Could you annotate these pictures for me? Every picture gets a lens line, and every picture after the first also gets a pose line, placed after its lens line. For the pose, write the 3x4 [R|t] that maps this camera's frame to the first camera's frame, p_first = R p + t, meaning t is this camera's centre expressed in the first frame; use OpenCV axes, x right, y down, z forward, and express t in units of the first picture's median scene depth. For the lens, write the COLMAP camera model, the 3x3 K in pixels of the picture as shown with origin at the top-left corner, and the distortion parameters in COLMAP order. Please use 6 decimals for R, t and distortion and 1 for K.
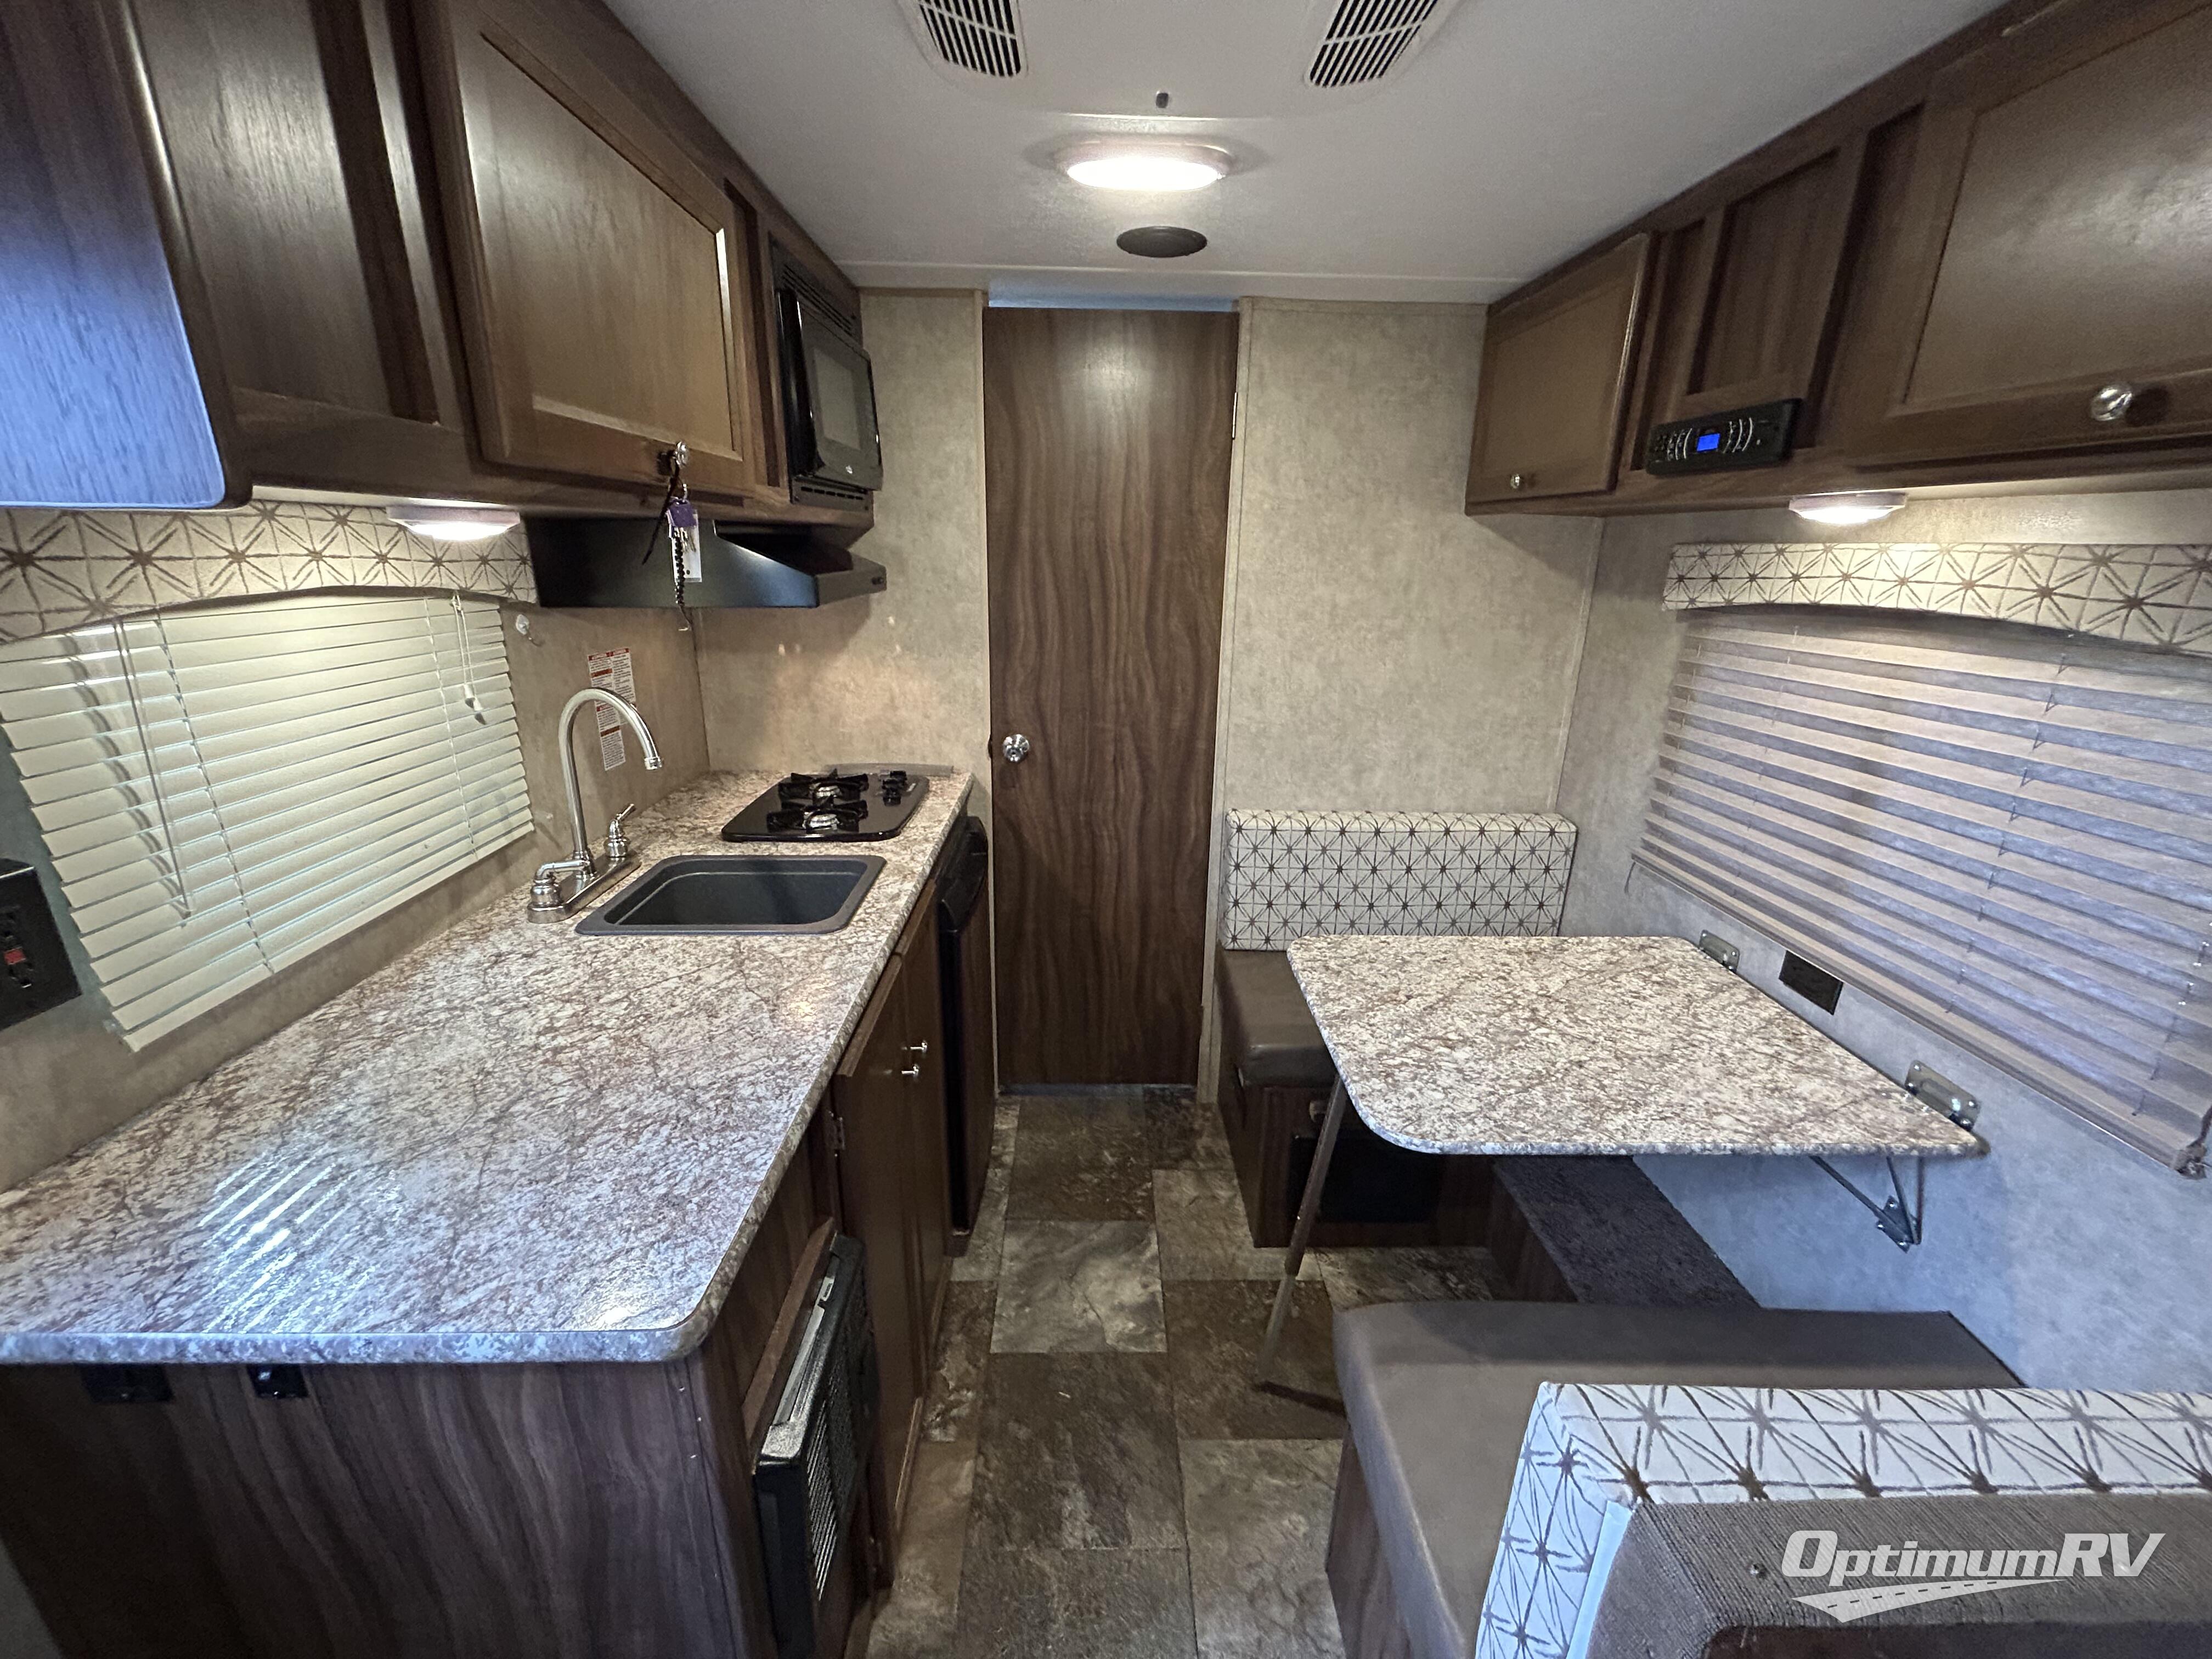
lens RADIAL K [[890.9, 0, 1107.3], [0, 890.9, 825.3], [0, 0, 1]] dist [-0.001192, 0.000568]
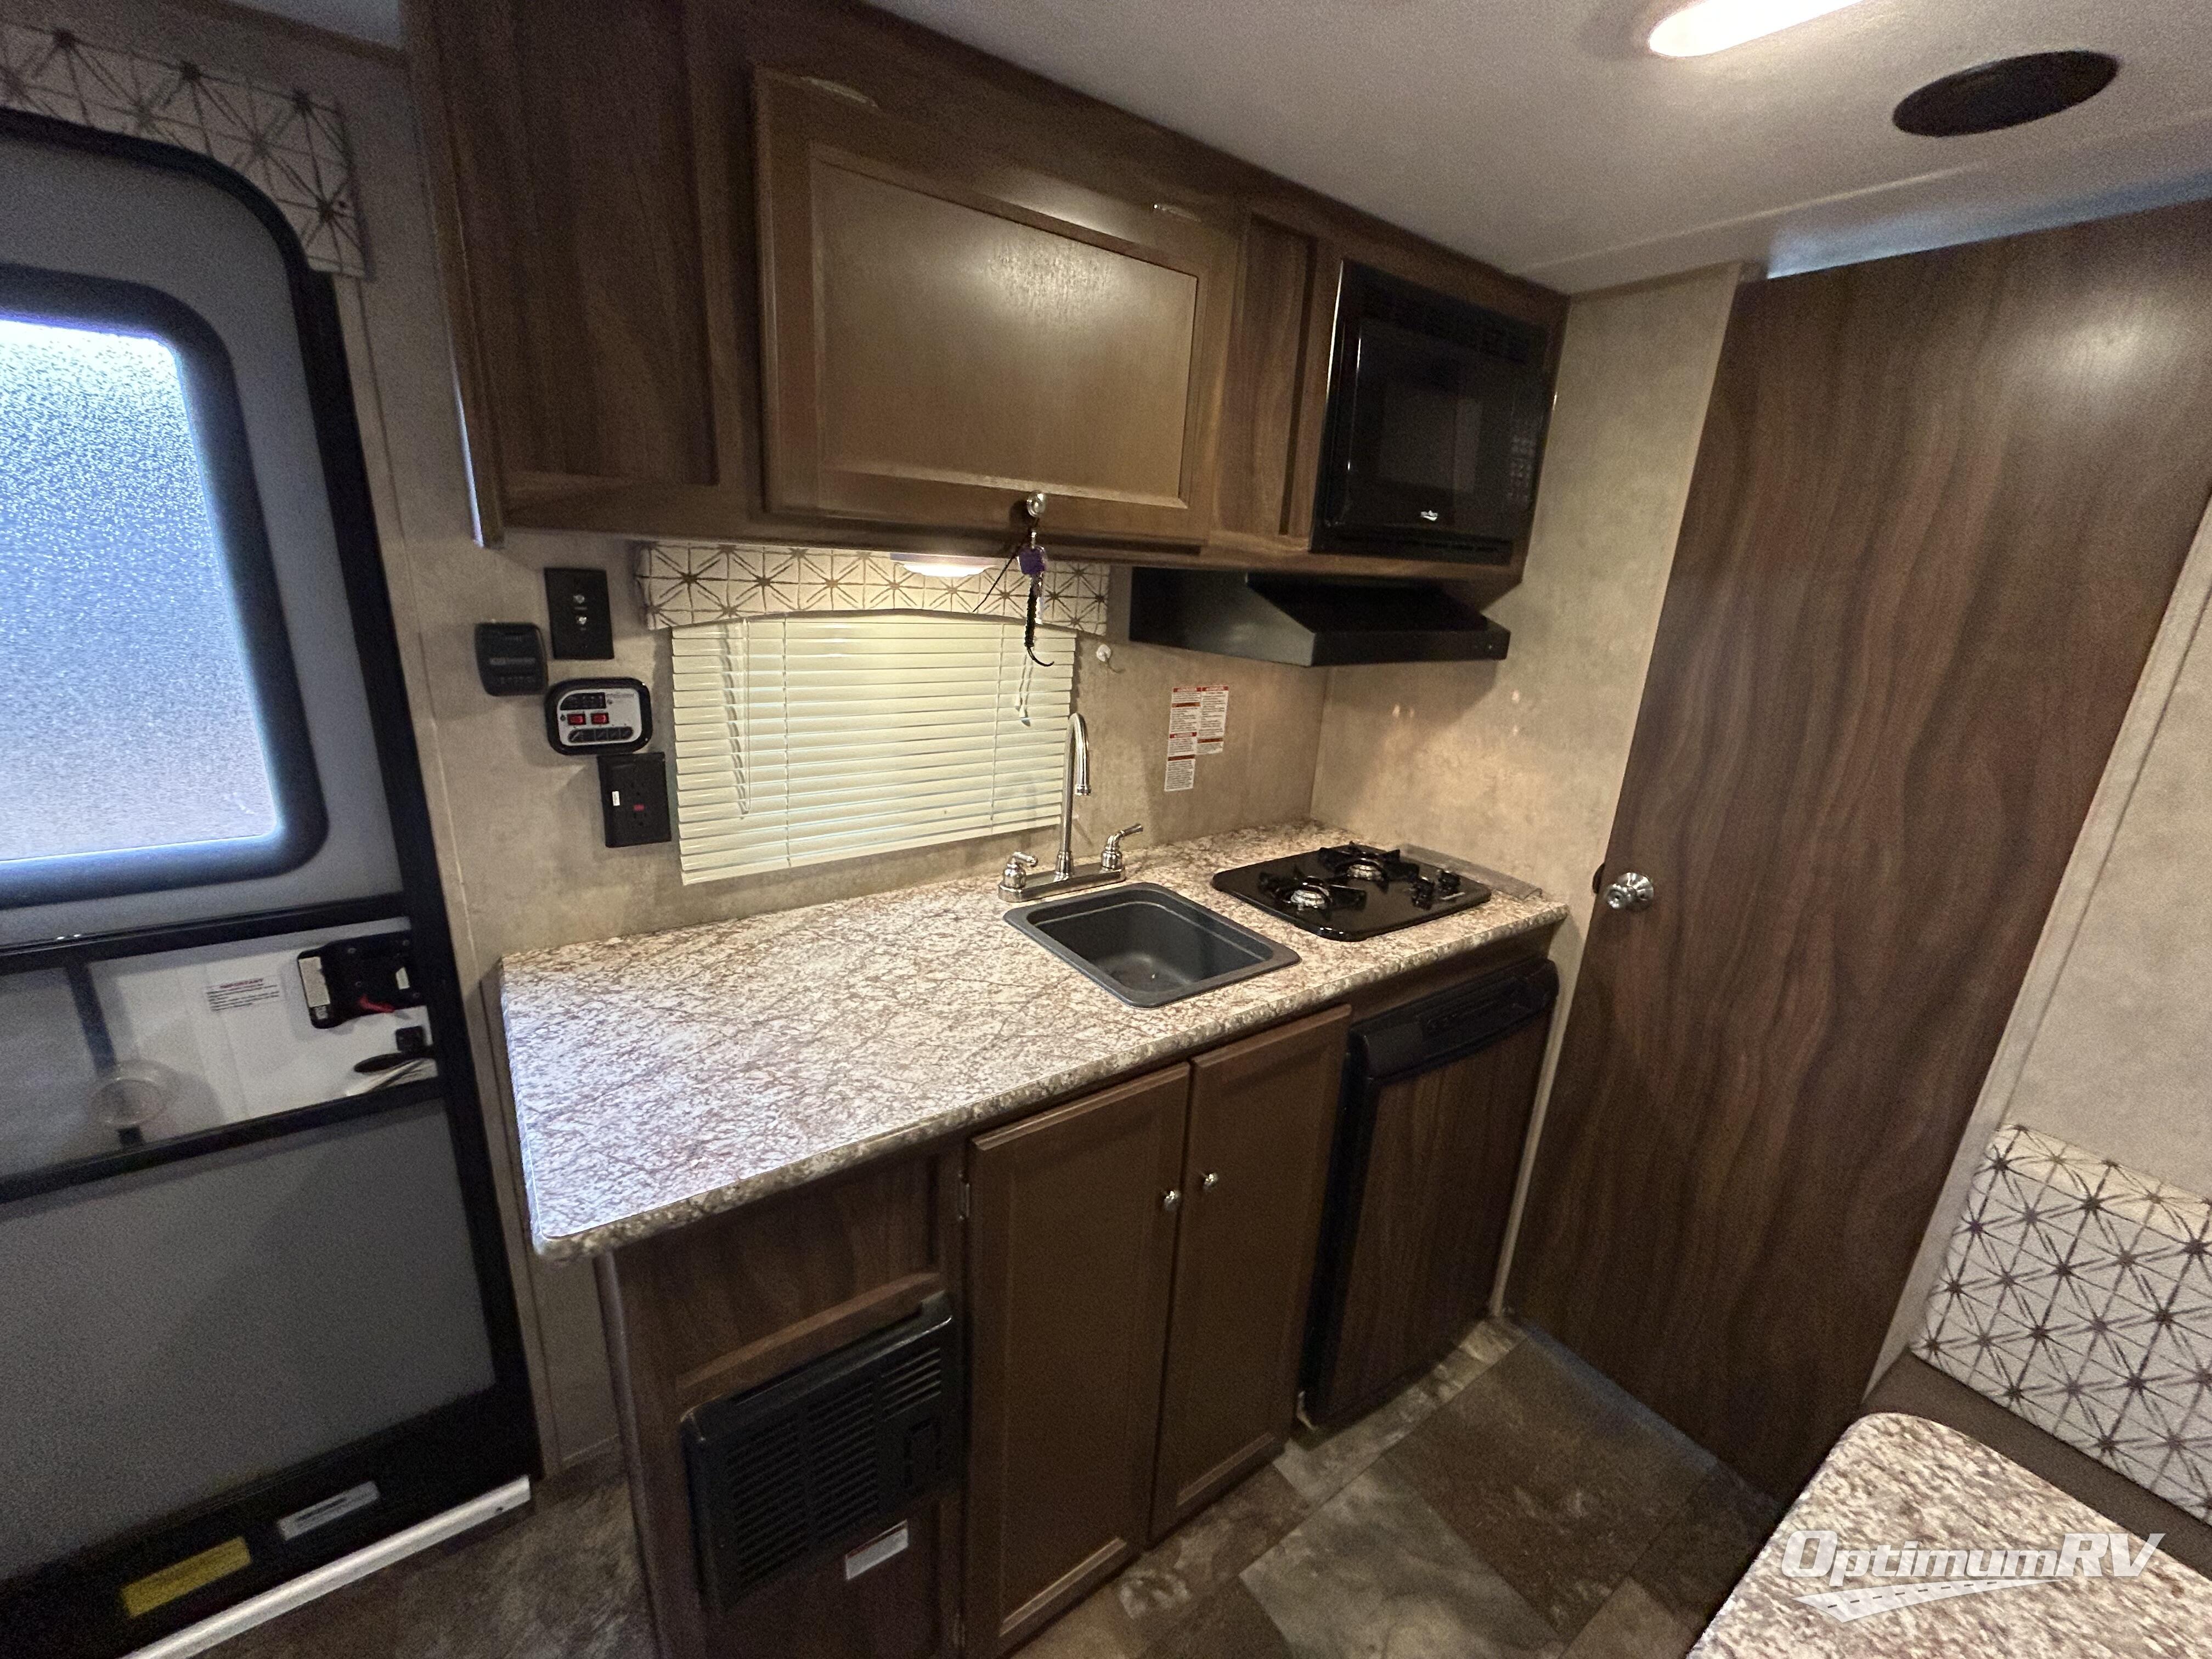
lens RADIAL K [[890.9, 0, 1103.0], [0, 890.9, 825.4], [0, 0, 1]] dist [-0.001192, 0.000568]
pose [[0.564372, 0.251451, -0.786293, 0.284353], [-0.291812, 0.951755, 0.094914, -0.110650], [0.772225, 0.175883, 0.610520, 0.300569]]
